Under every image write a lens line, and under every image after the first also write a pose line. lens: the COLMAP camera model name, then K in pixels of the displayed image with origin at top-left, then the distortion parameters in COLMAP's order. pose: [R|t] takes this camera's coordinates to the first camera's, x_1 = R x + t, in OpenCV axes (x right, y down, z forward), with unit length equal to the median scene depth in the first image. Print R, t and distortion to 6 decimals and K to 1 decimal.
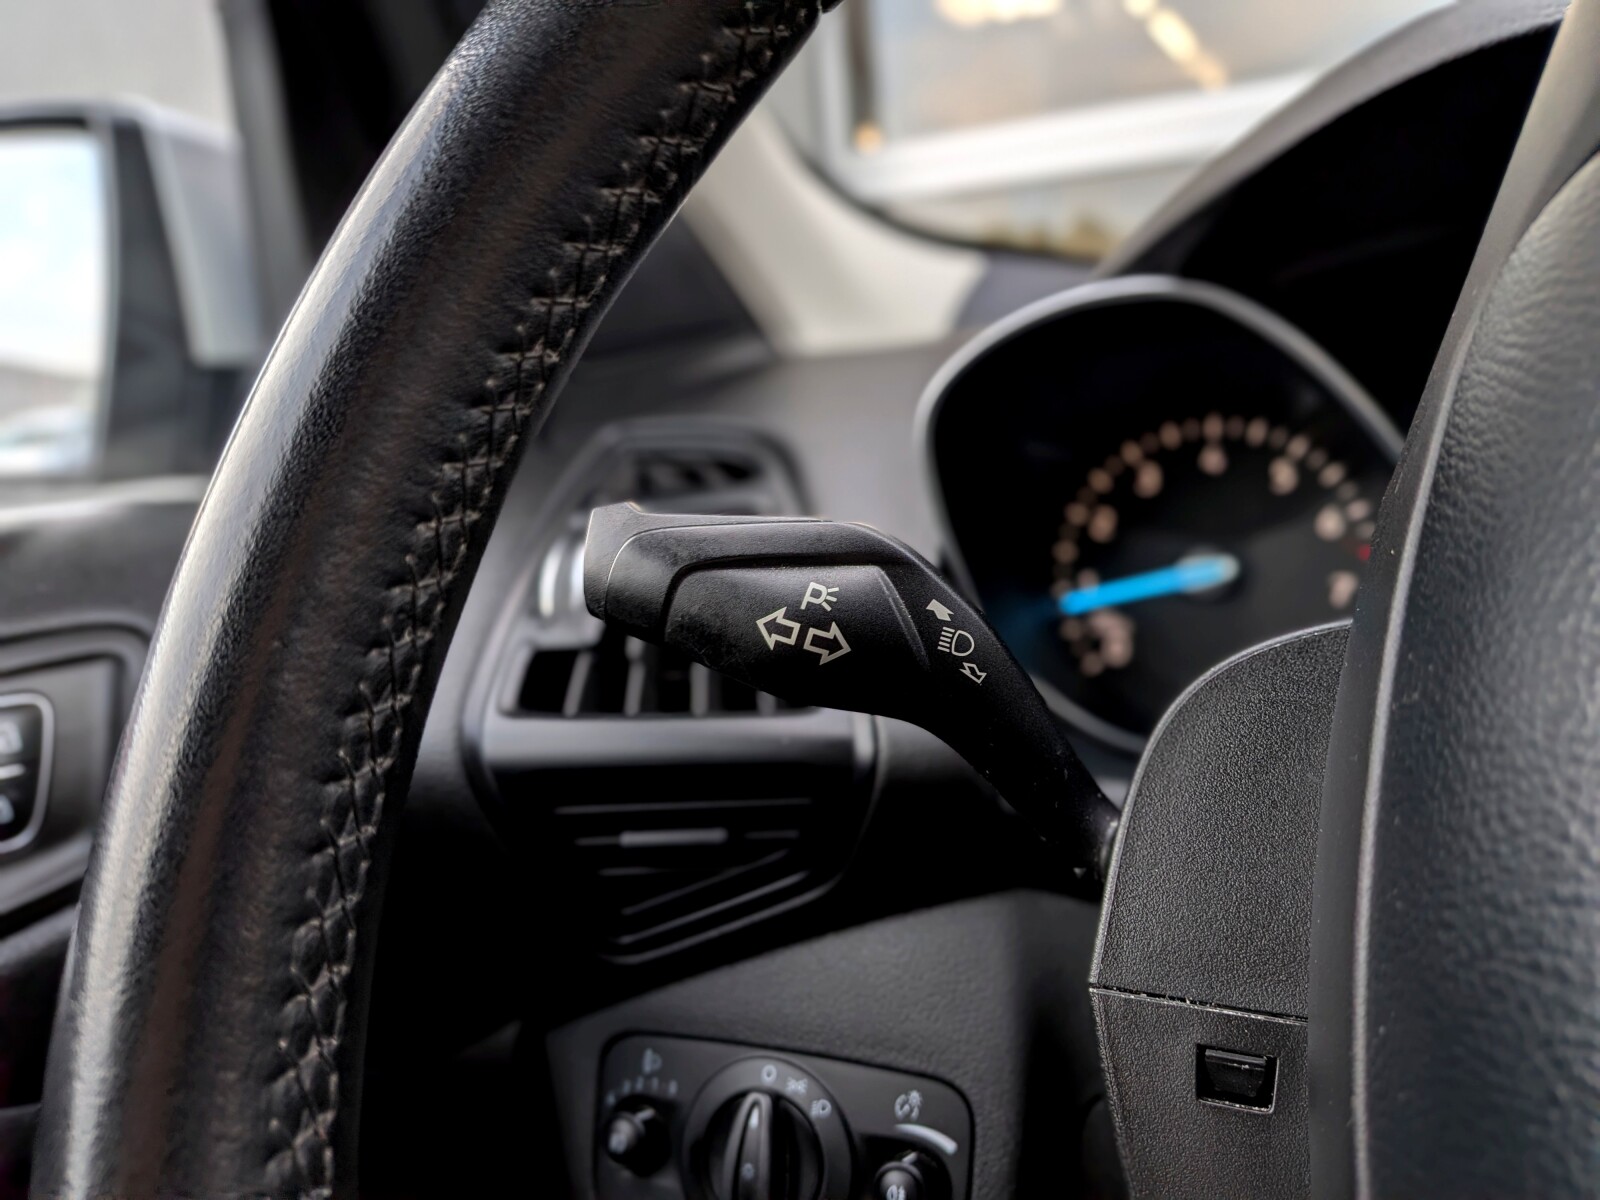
lens RADIAL K [[1153.1, 0, 800.7], [0, 1153.1, 586.9], [0, 0, 1]] dist [0.042568, -0.100602]
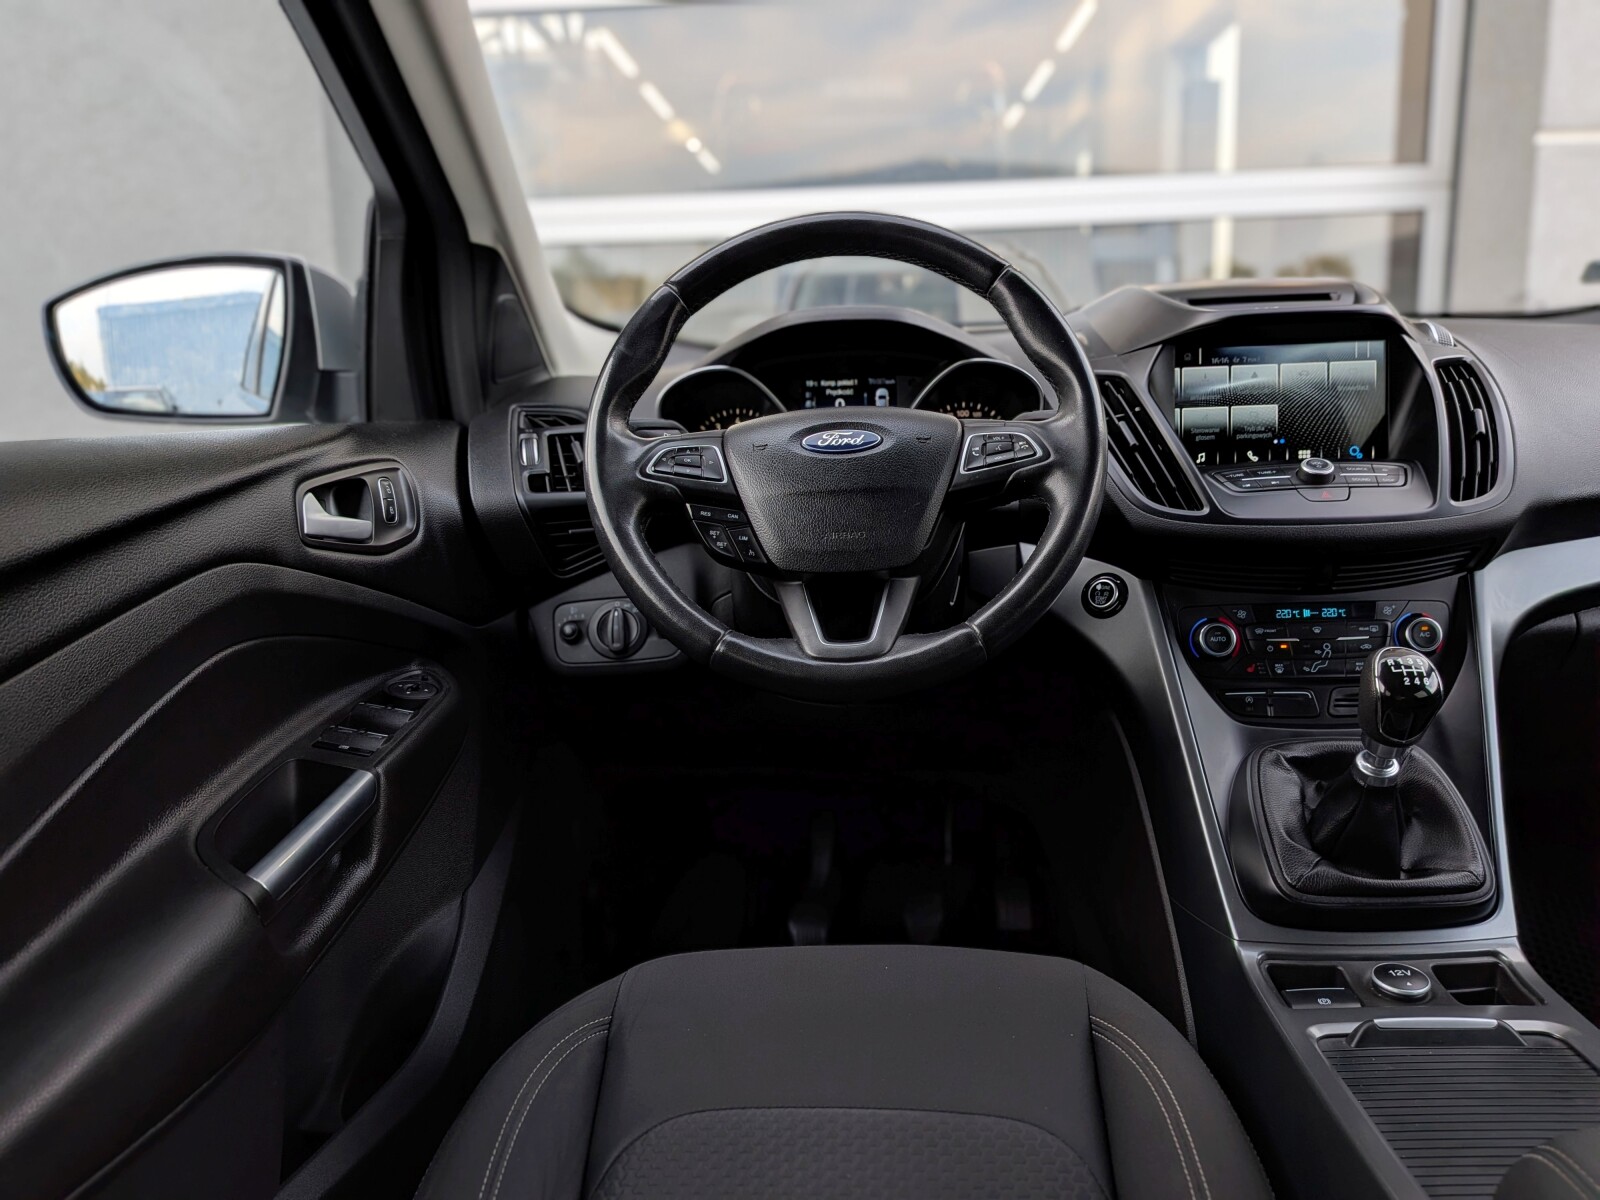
lens RADIAL K [[1153.1, 0, 806.8], [0, 1153.1, 606.3], [0, 0, 1]] dist [0.042568, -0.100602]
pose [[0.908757, -0.030790, 0.416189, -0.806457], [0.032143, 0.999476, 0.003756, 0.393515], [-0.416086, 0.009964, 0.909270, -1.952325]]
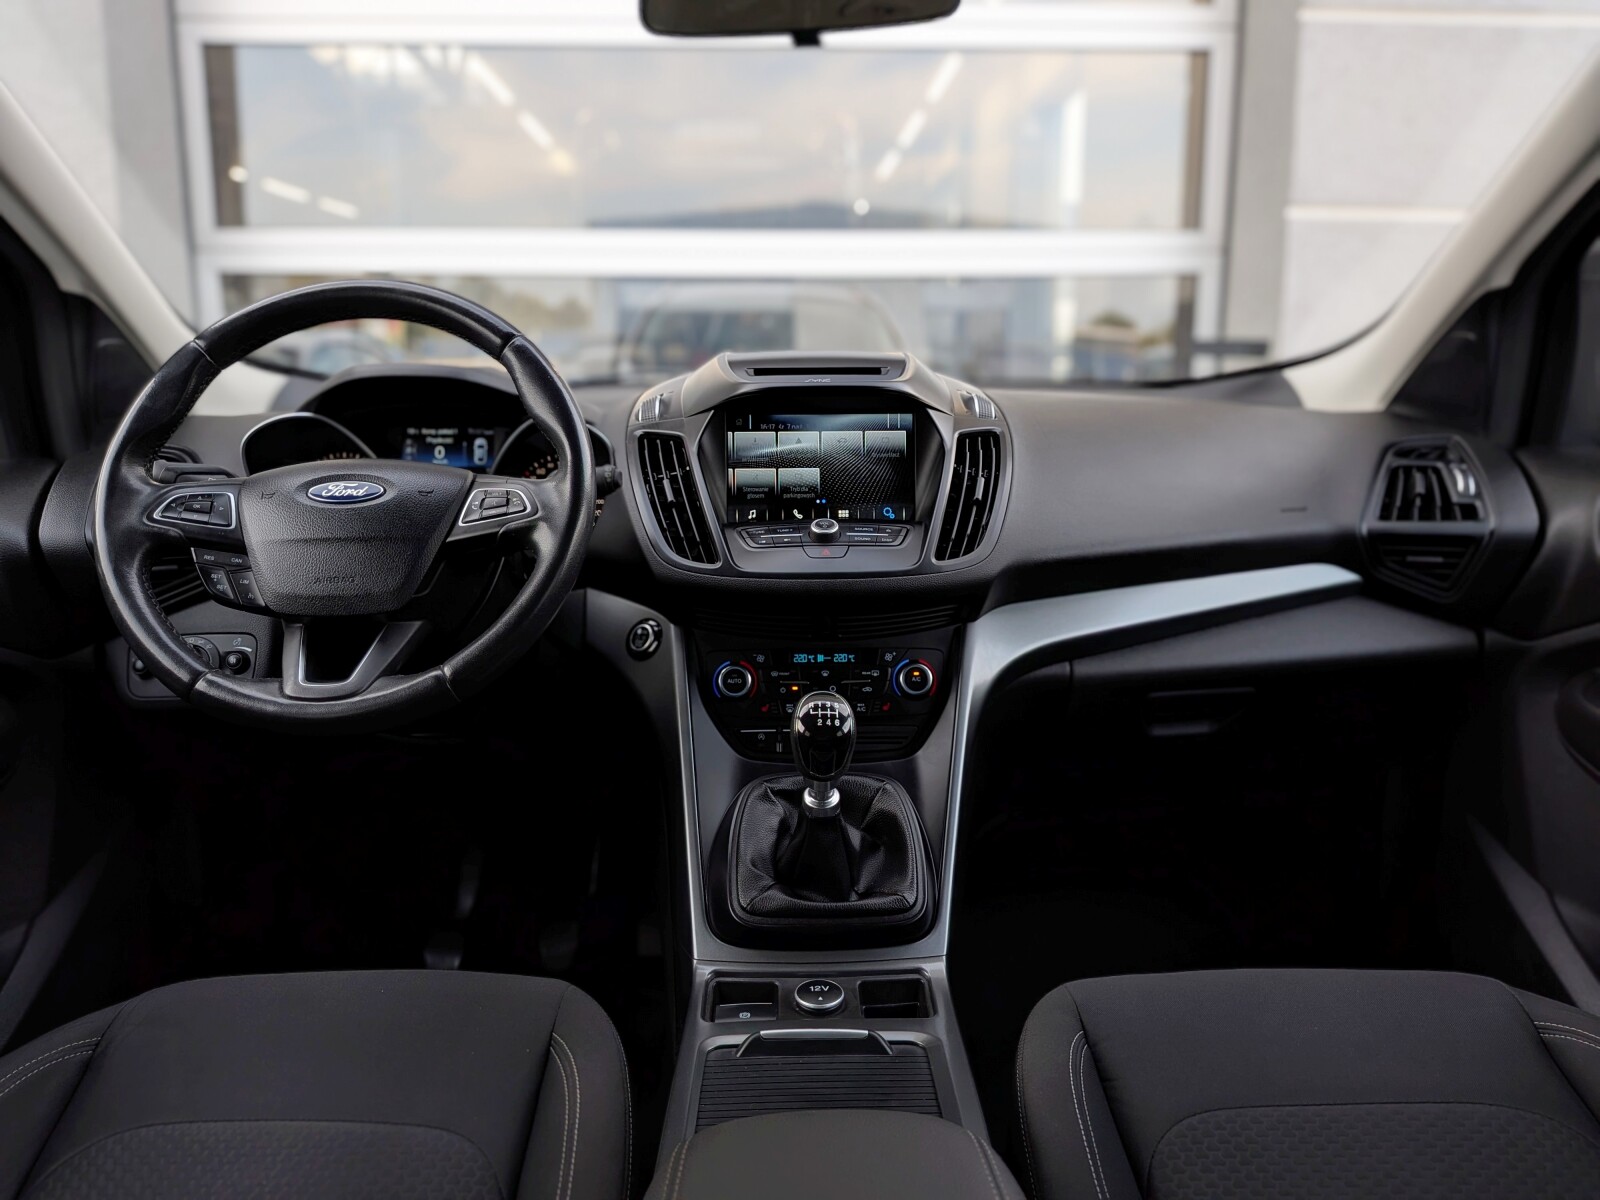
lens RADIAL K [[1153.1, 0, 821.3], [0, 1153.1, 594.5], [0, 0, 1]] dist [0.042568, -0.100602]
pose [[0.864919, 0.000534, 0.501912, -0.118577], [0.015824, 0.999473, -0.028331, 0.377631], [-0.501663, 0.032446, 0.864455, -2.538007]]
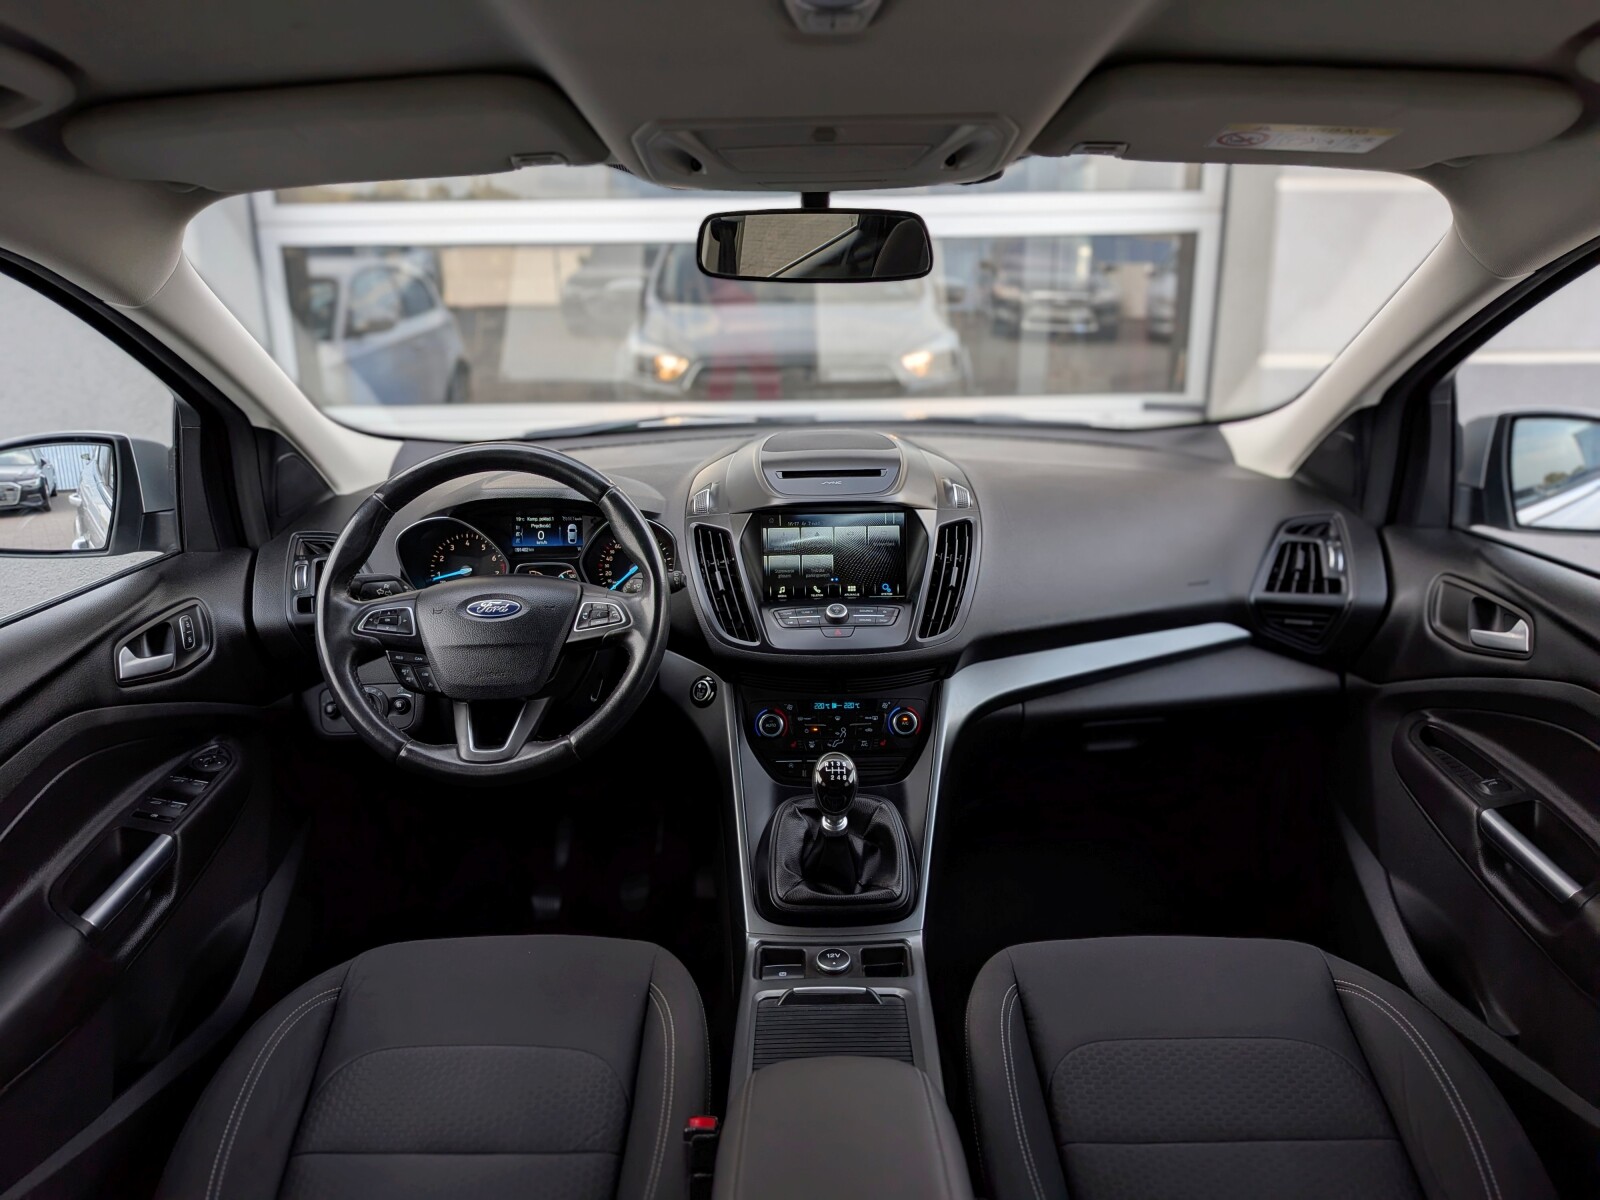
lens RADIAL K [[1153.1, 0, 814.0], [0, 1153.1, 593.6], [0, 0, 1]] dist [0.042568, -0.100602]
pose [[0.877954, -0.056340, 0.475418, -0.563160], [0.023201, 0.996891, 0.075293, -0.223146], [-0.478182, -0.055074, 0.876532, -3.399557]]
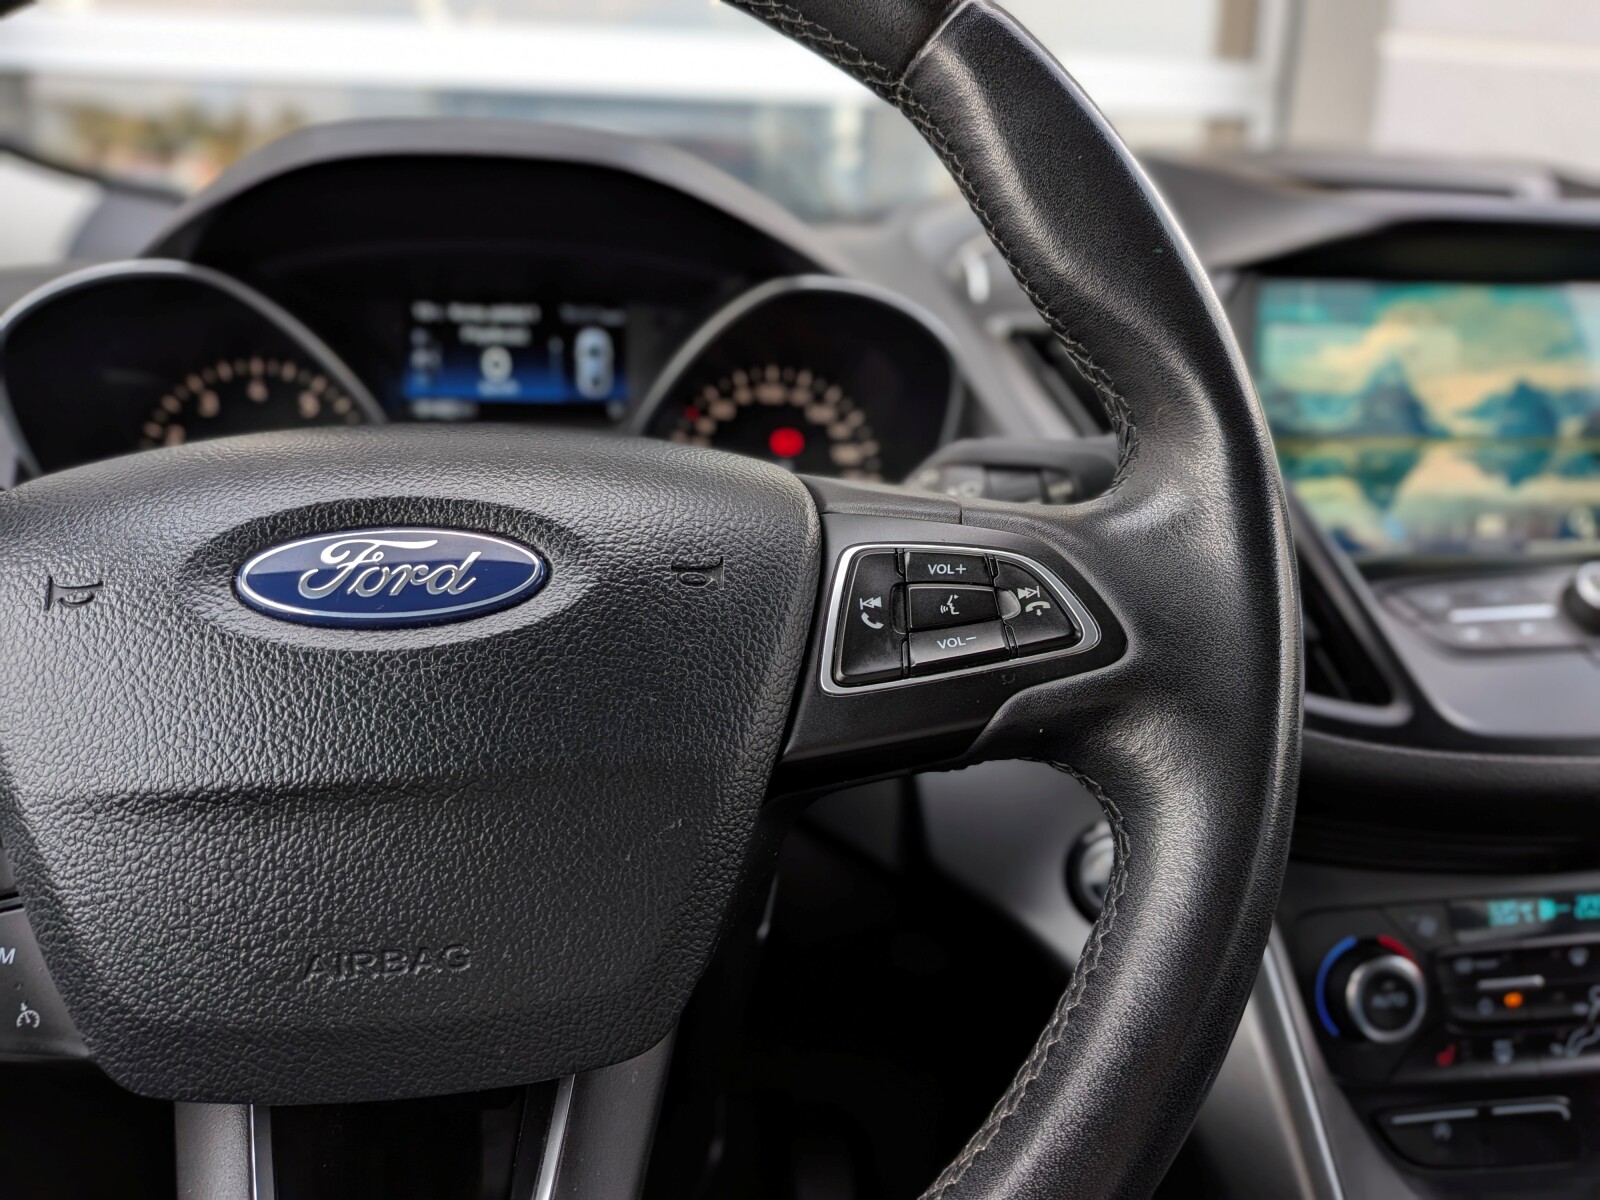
lens RADIAL K [[1153.1, 0, 791.2], [0, 1153.1, 599.2], [0, 0, 1]] dist [0.042568, -0.100602]
pose [[0.807735, -0.063782, 0.586085, 0.054821], [0.016667, 0.996204, 0.085444, 0.027408], [-0.589310, -0.059248, 0.805731, -0.482056]]
